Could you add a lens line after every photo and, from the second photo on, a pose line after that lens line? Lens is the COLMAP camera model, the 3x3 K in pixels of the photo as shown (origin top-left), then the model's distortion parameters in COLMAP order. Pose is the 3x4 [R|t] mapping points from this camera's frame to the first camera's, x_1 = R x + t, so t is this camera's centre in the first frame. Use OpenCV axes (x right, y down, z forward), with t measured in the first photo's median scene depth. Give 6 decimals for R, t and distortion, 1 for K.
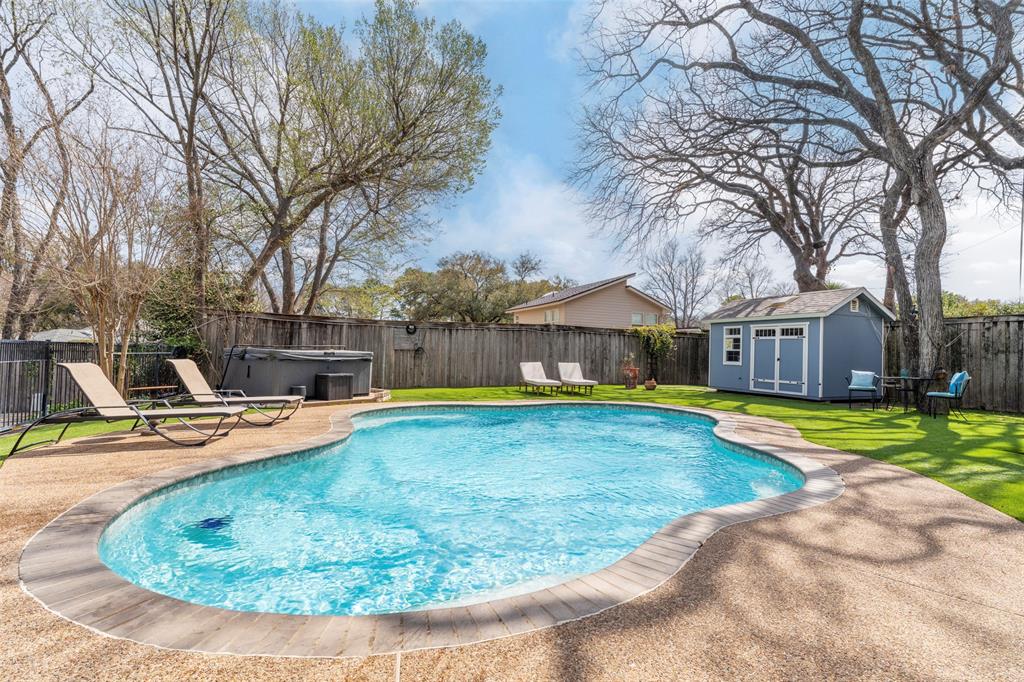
lens RADIAL K [[487.0, 0, 484.2], [0, 487.0, 357.3], [0, 0, 1]] dist [0.000598, -0.000158]
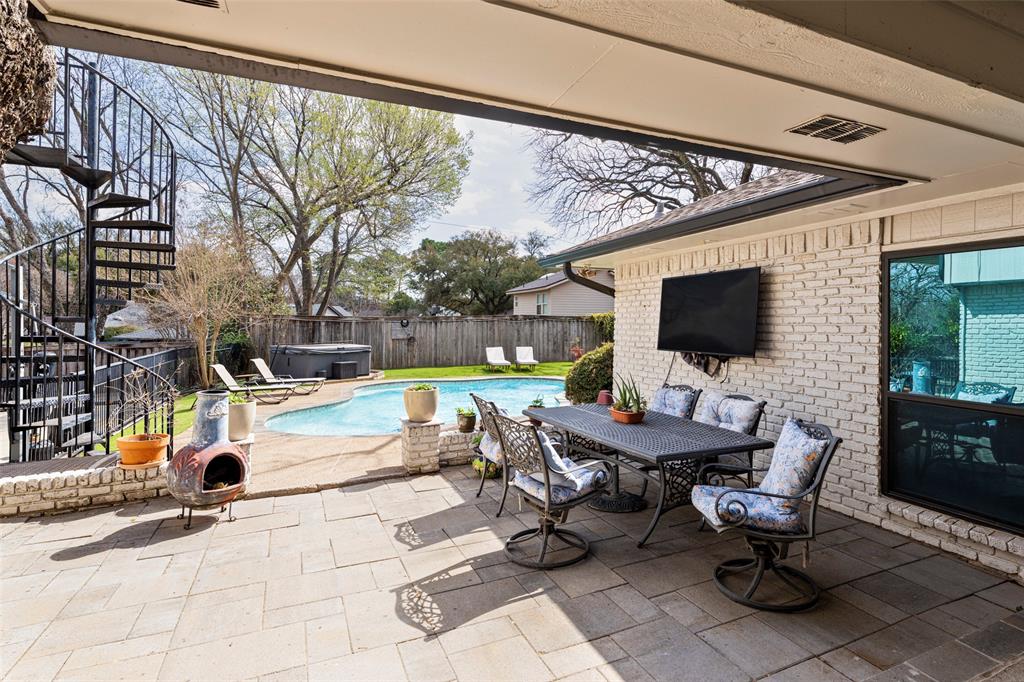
lens RADIAL K [[499.7, 0, 512.0], [0, 499.7, 341.0], [0, 0, 1]] dist [-0.000495, -0.000122]
pose [[0.999786, -0.016807, 0.012023, 0.124330], [0.016512, 0.999571, 0.024187, -0.038101], [-0.012425, -0.023984, 0.999635, -0.355872]]
